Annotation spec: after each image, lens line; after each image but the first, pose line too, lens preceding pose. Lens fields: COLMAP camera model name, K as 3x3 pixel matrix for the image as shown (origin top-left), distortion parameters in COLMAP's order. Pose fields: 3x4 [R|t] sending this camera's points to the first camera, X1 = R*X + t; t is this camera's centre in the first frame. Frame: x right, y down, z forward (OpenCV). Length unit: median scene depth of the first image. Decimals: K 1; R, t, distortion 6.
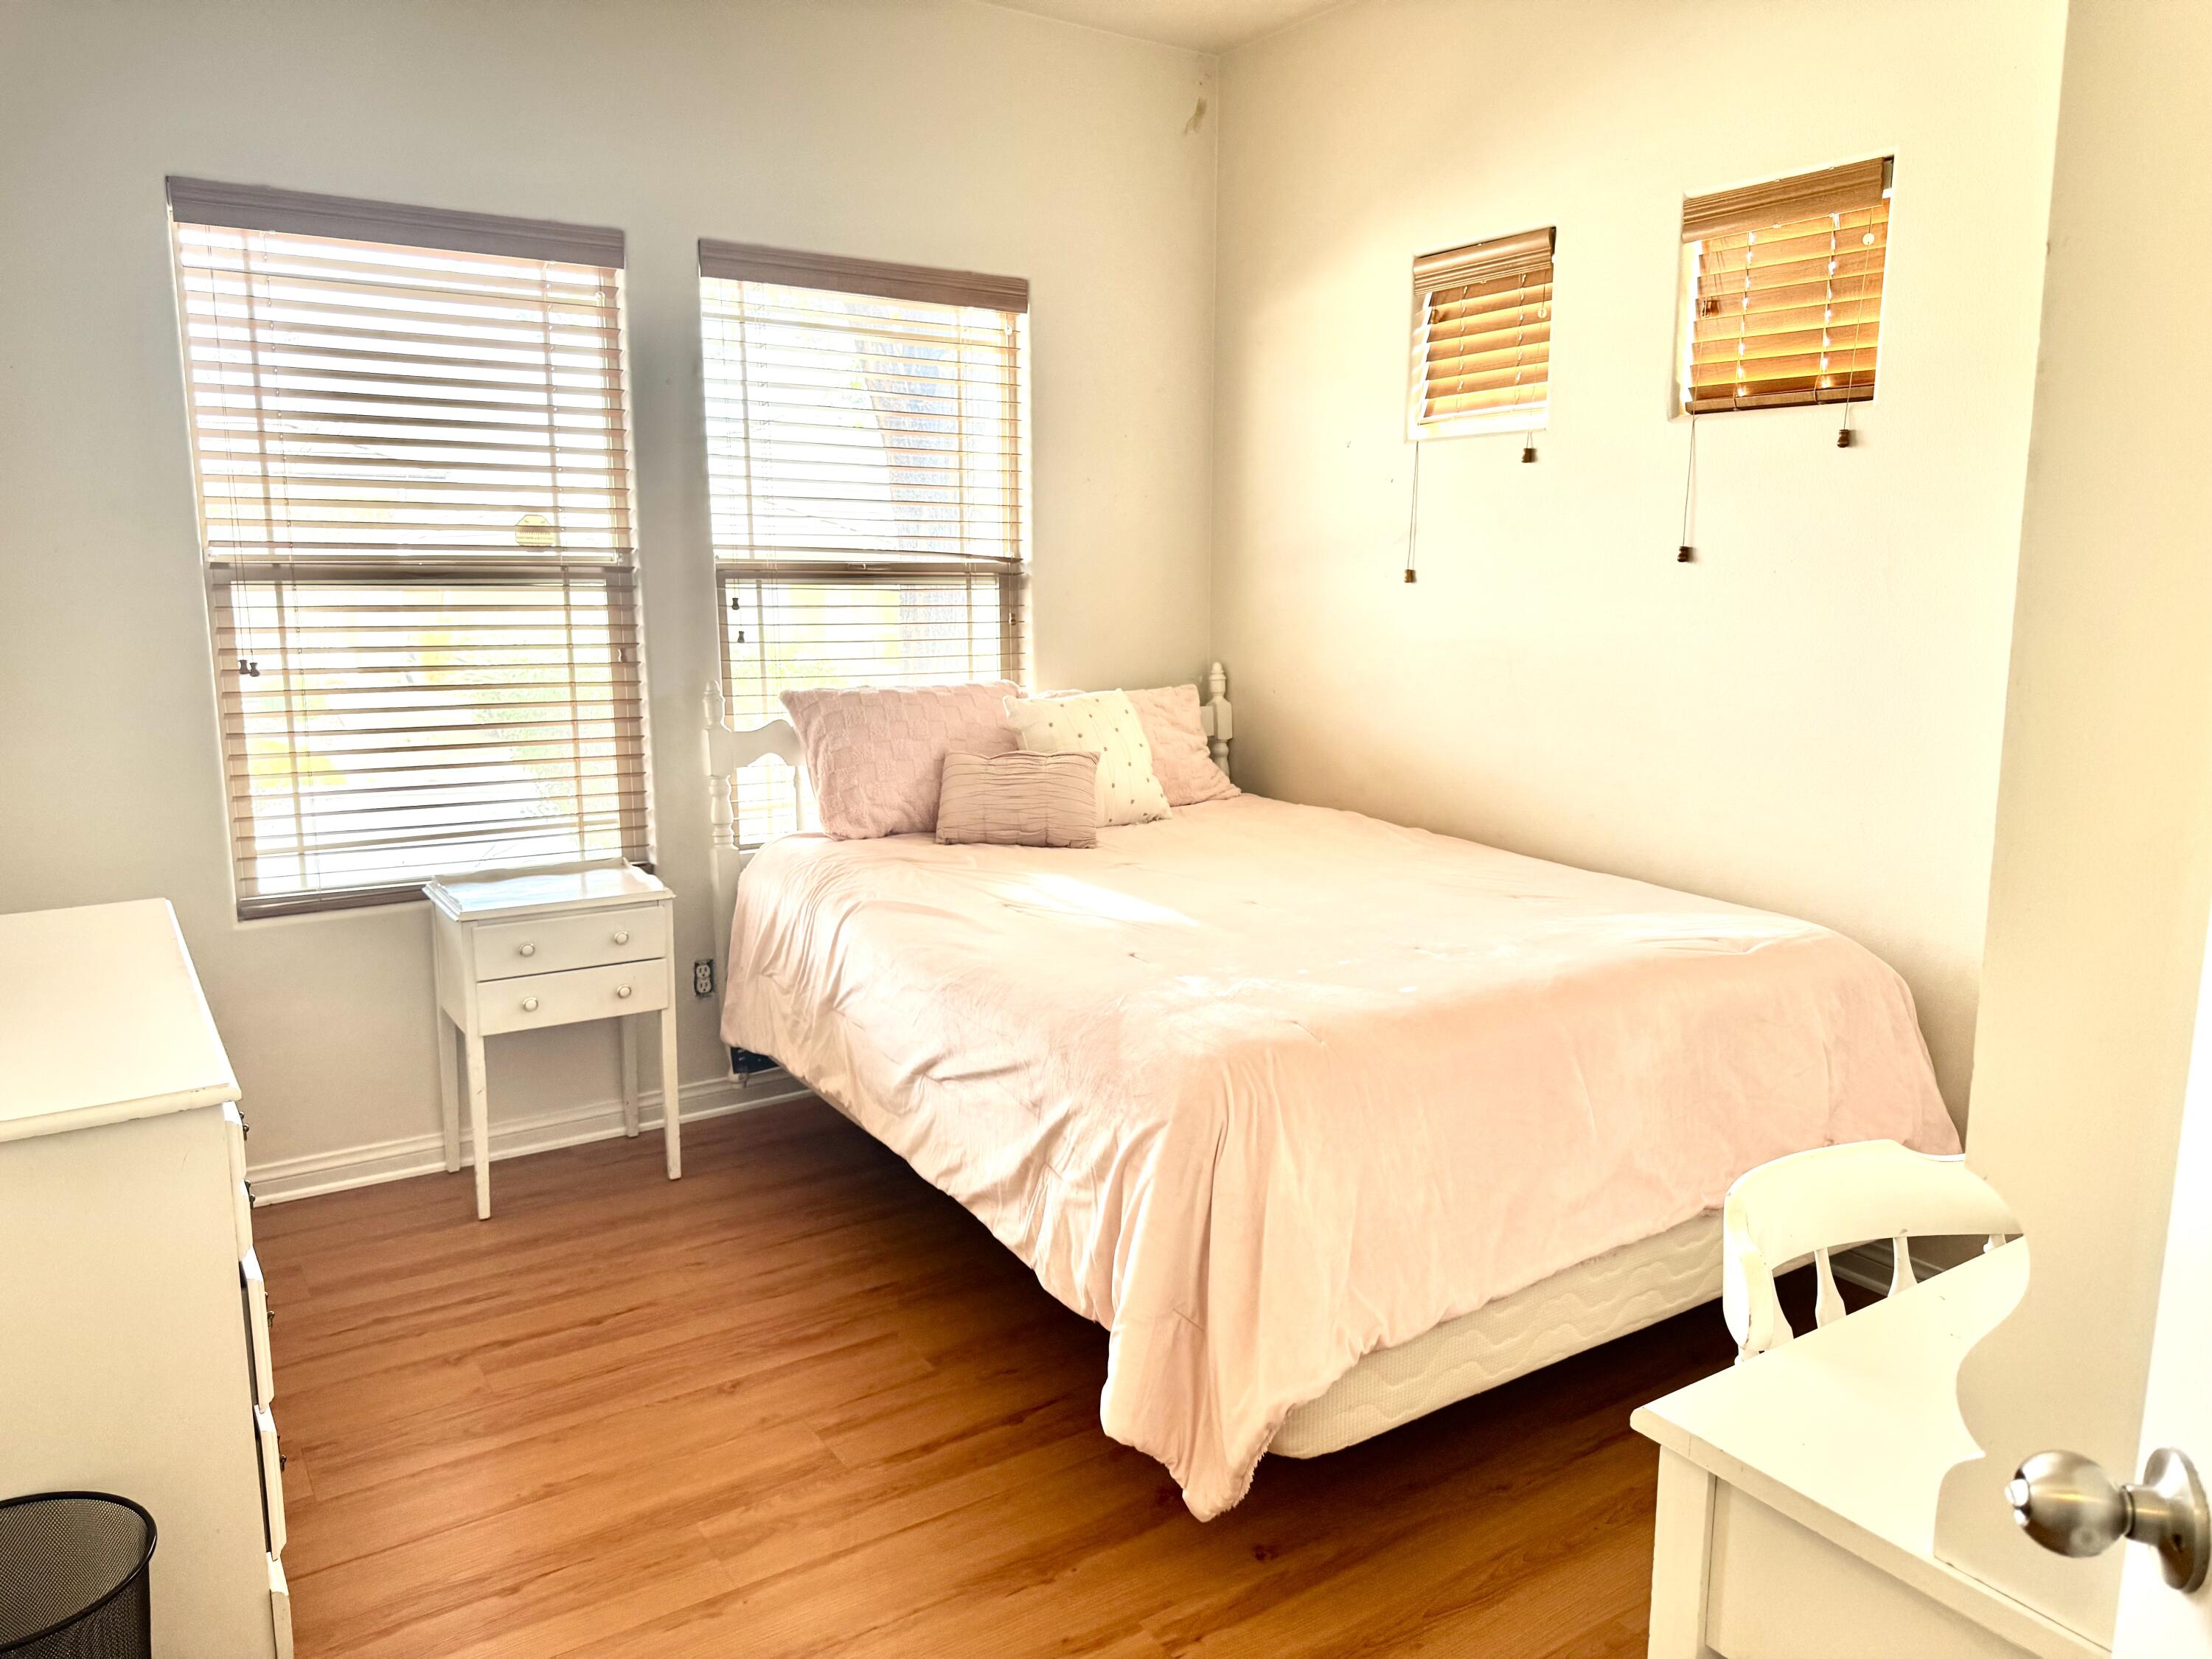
lens RADIAL K [[1548.5, 0, 1106.0], [0, 1548.5, 829.5], [0, 0, 1]] dist [0.049586, -0.084131]
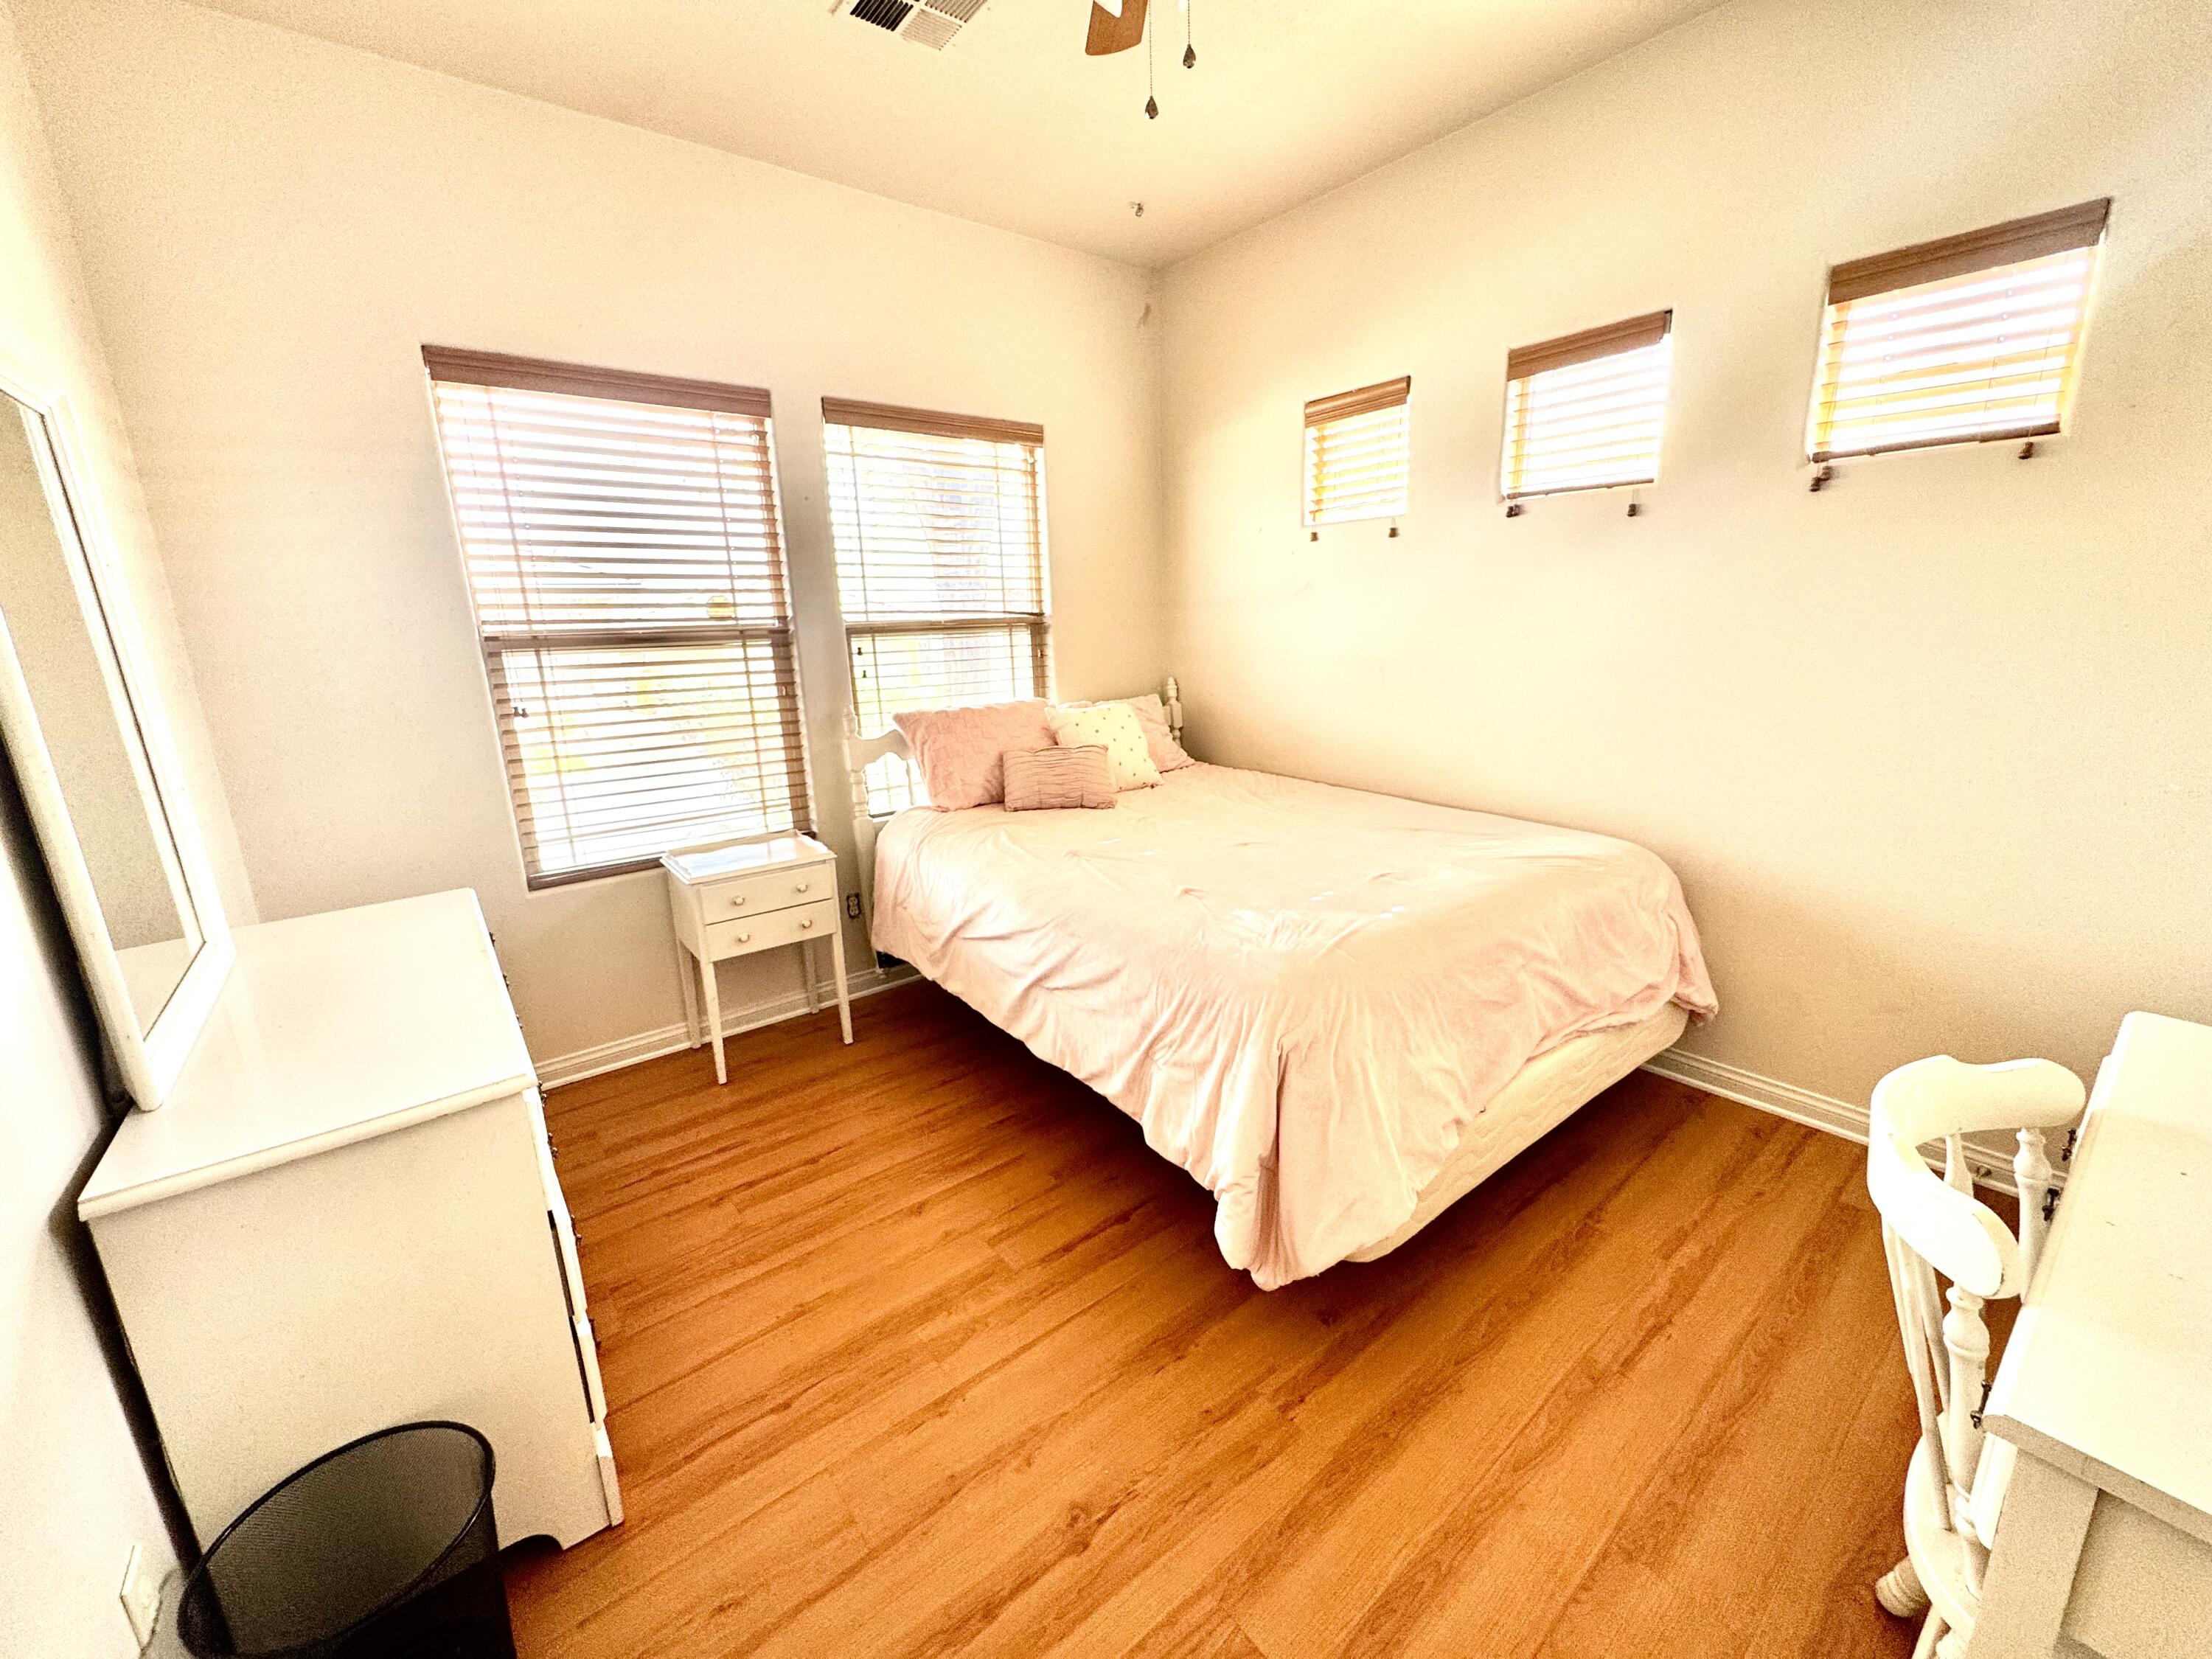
lens RADIAL K [[882.0, 0, 1105.0], [0, 882.0, 824.8], [0, 0, 1]] dist [-0.000777, -0.000072]
pose [[0.996076, -0.052784, 0.071042, -0.081497], [0.048341, 0.996850, 0.062876, -0.025341], [-0.074137, -0.059195, 0.995490, 0.153832]]
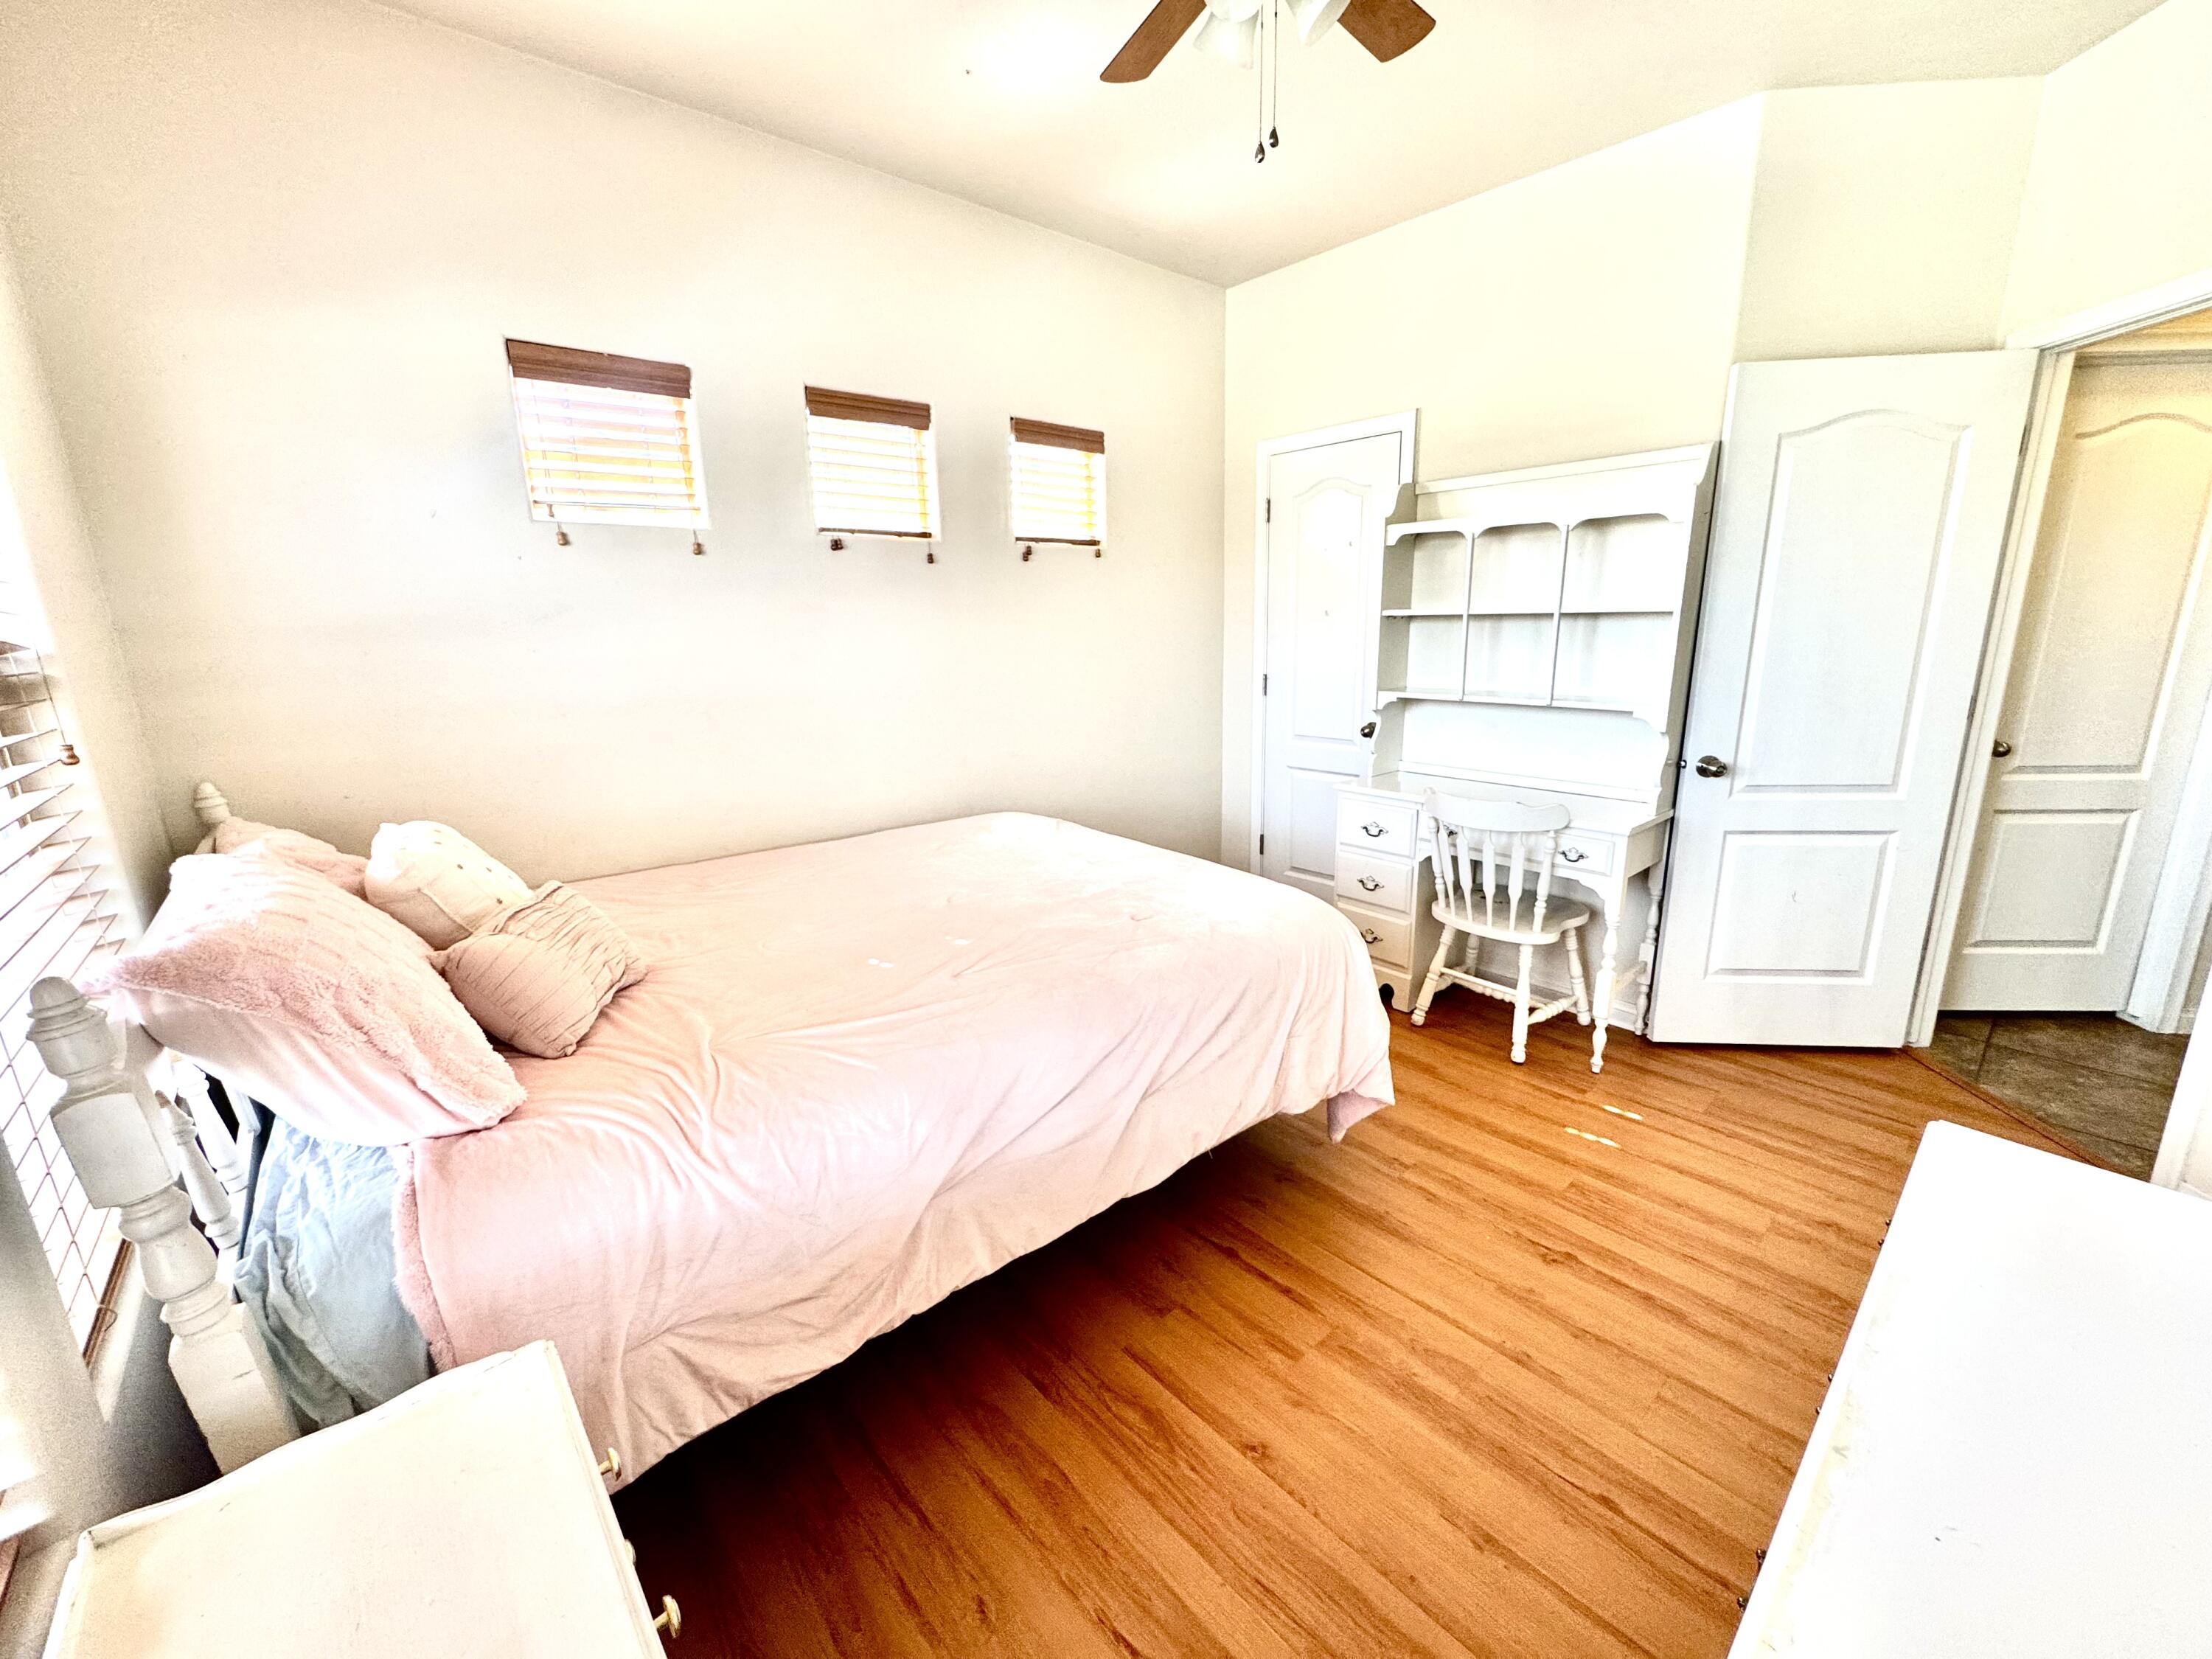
lens RADIAL K [[882.0, 0, 1105.0], [0, 882.0, 824.8], [0, 0, 1]] dist [-0.000777, -0.000072]
pose [[-0.138370, -0.226744, 0.964075, -0.513354], [0.188572, 0.949599, 0.250404, -0.144082], [-0.972262, 0.216446, -0.088638, 0.788874]]
